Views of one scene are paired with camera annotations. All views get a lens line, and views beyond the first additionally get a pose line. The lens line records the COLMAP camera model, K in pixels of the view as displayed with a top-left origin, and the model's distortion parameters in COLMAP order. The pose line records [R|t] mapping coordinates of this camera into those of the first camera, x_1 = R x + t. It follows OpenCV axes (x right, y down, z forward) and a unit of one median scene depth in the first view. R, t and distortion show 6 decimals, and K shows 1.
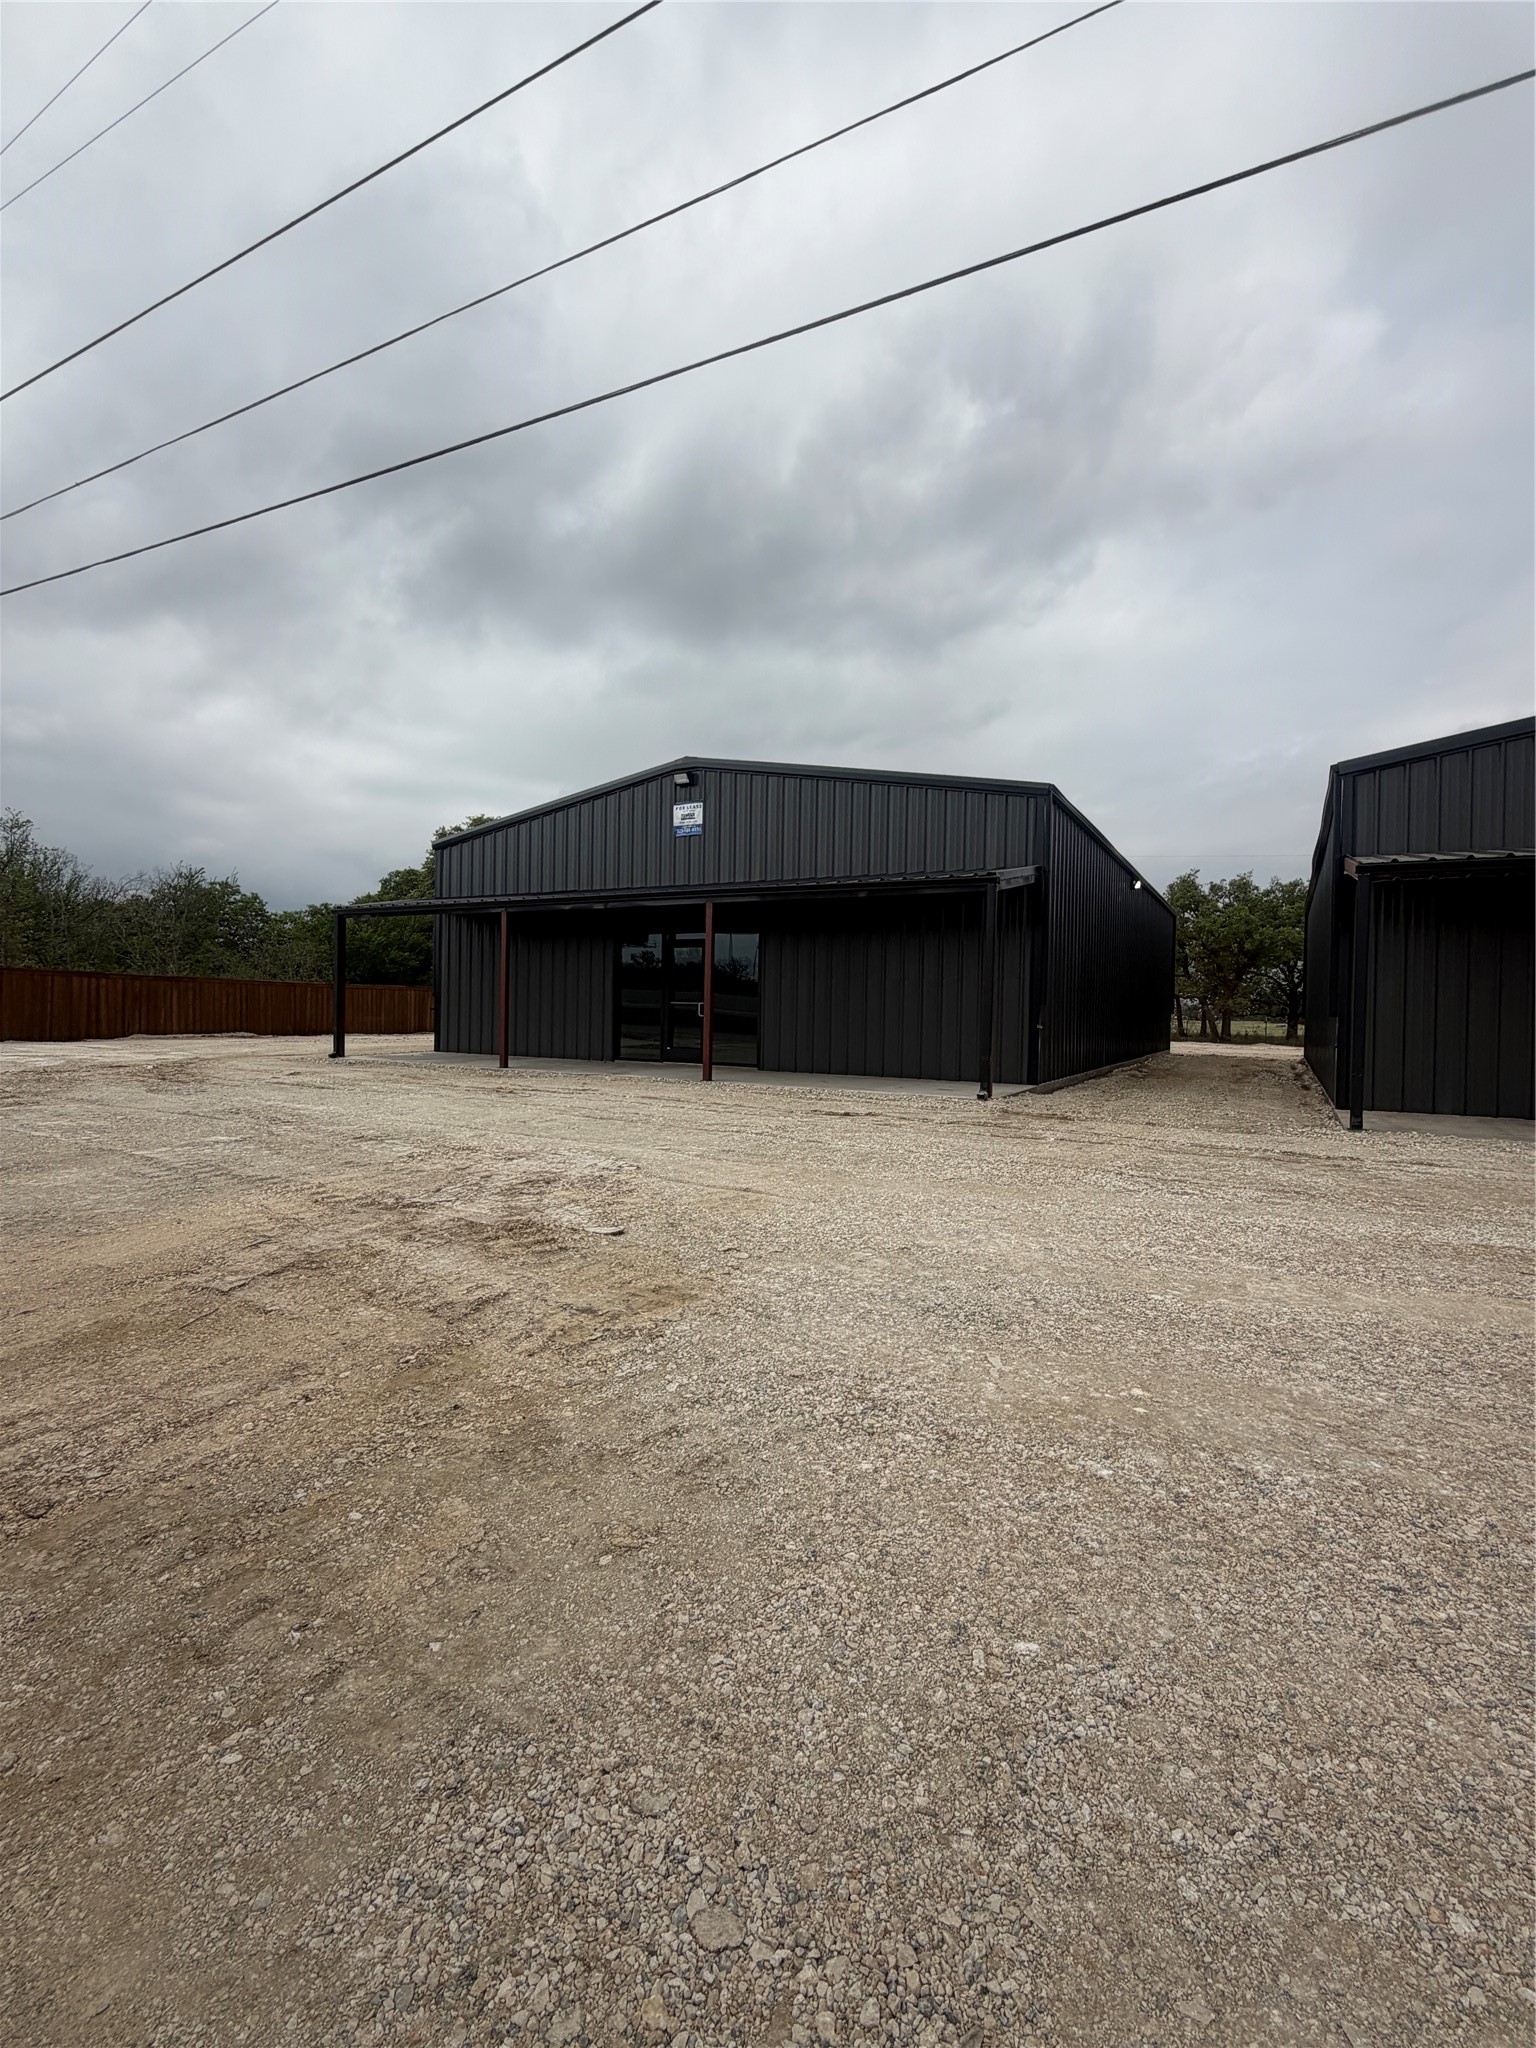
lens RADIAL K [[950.0, 0, 769.0], [0, 950.0, 1020.9], [0, 0, 1]] dist [-0.000292, -0.000008]
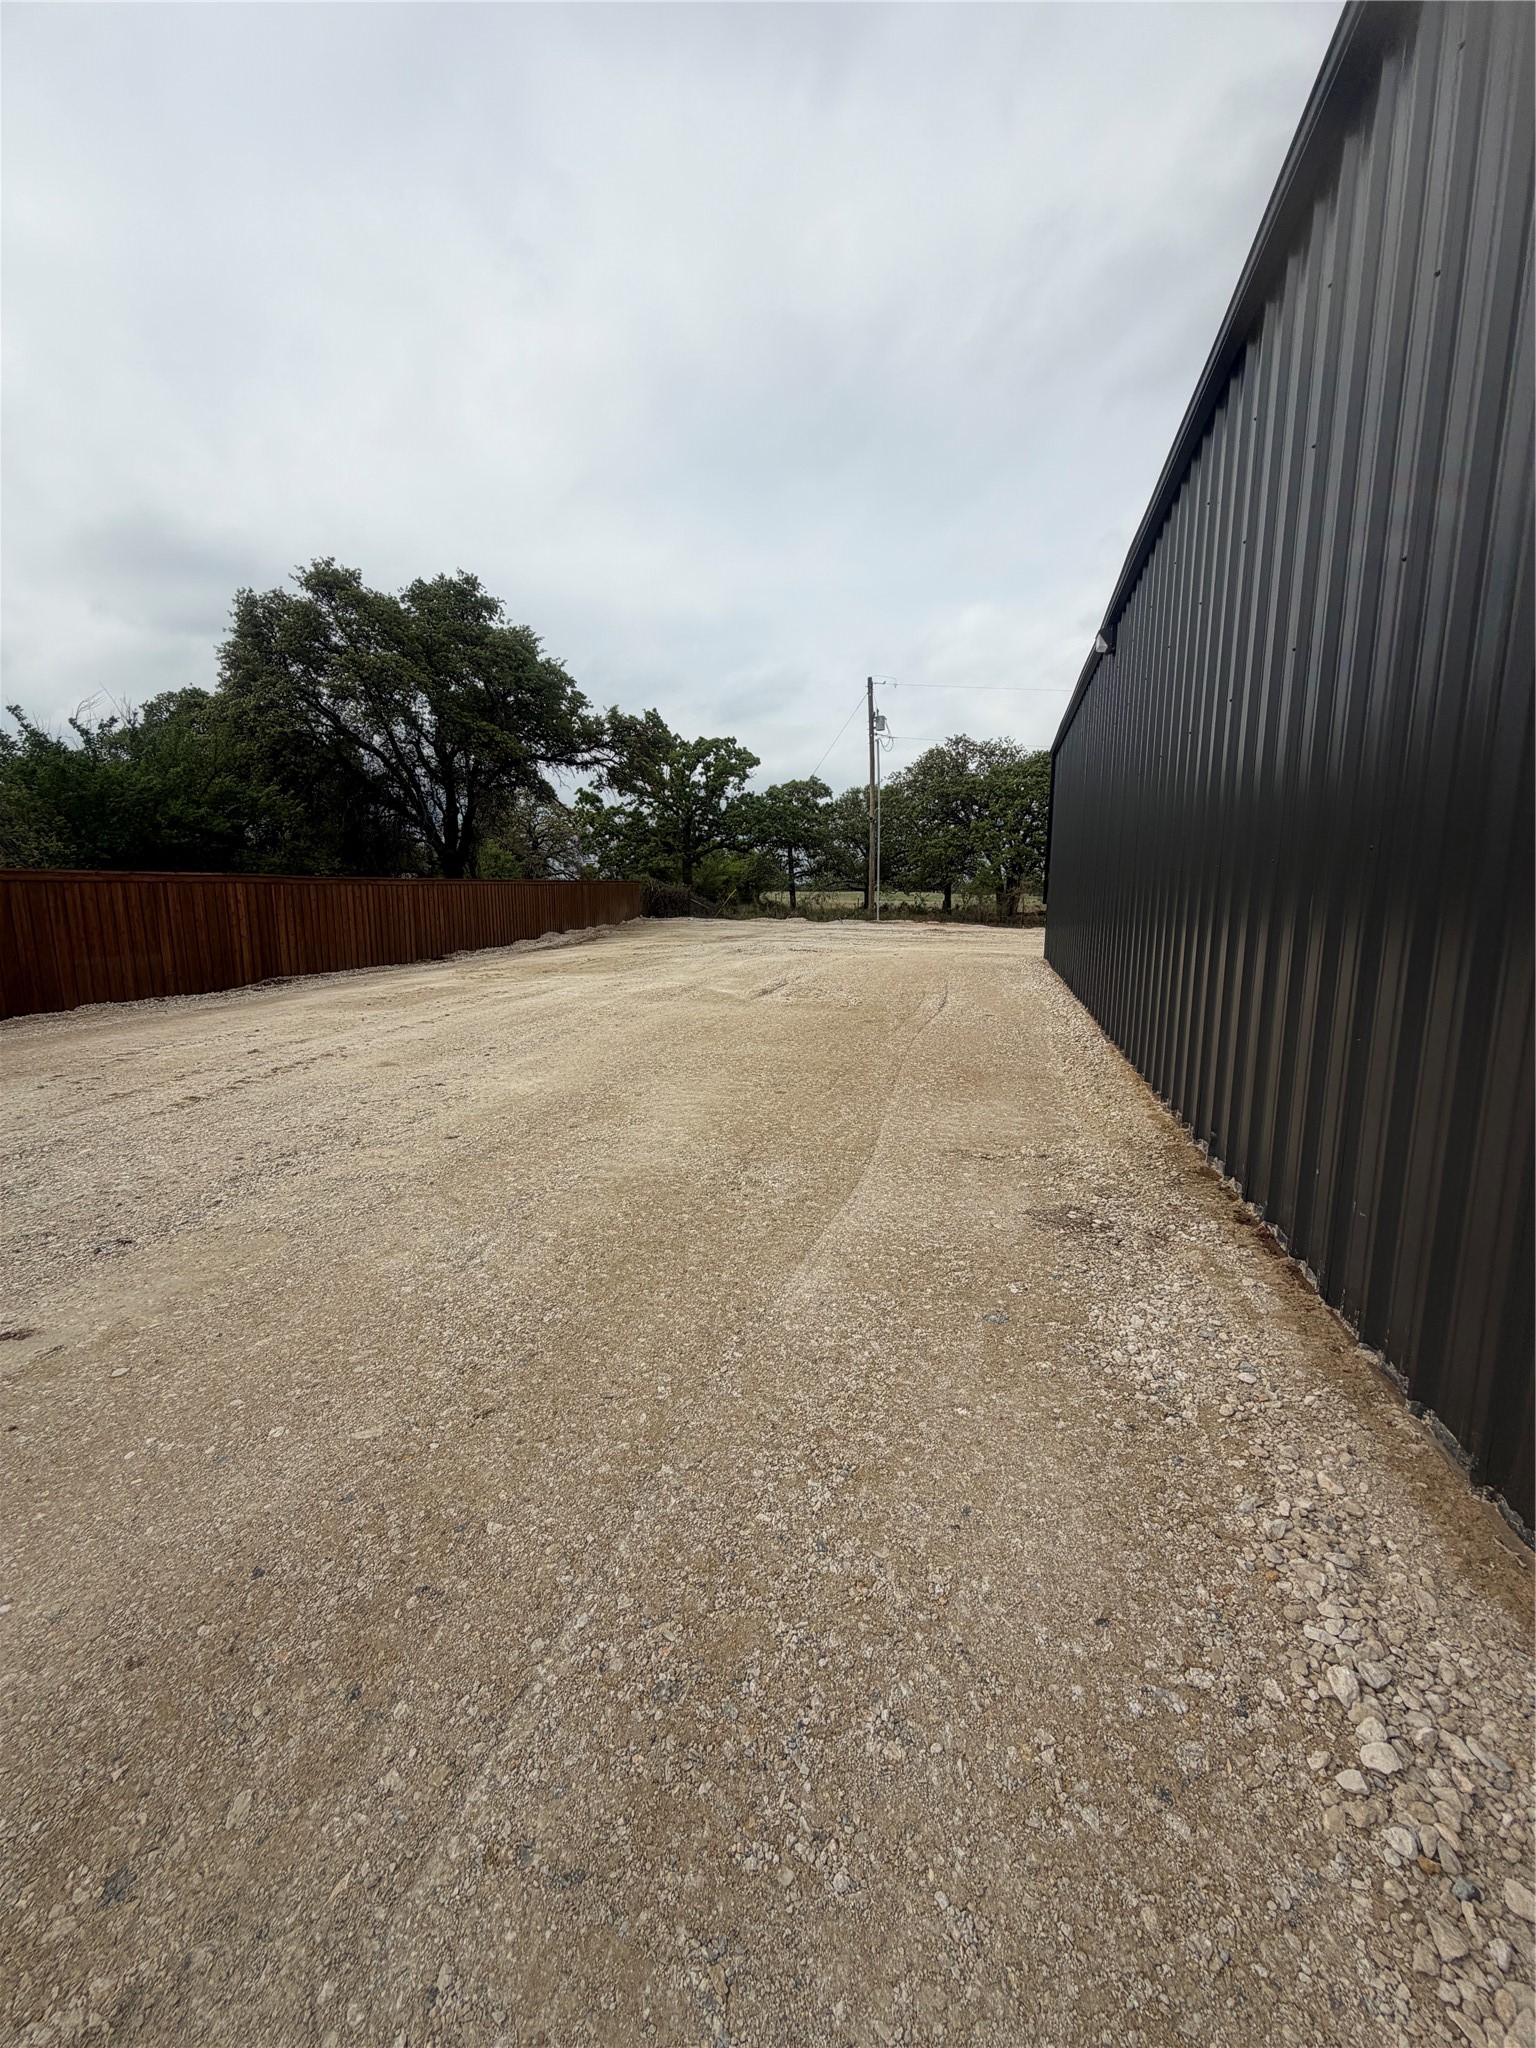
lens RADIAL K [[820.9, 0, 768.0], [0, 820.9, 1024.0], [0, 0, 1]] dist [0.006691, -0.000035]
pose [[0.973578, -0.061718, 0.219857, -0.194009], [0.030152, 0.989098, 0.144139, -0.013605], [-0.226356, -0.133701, 0.964825, 0.494244]]
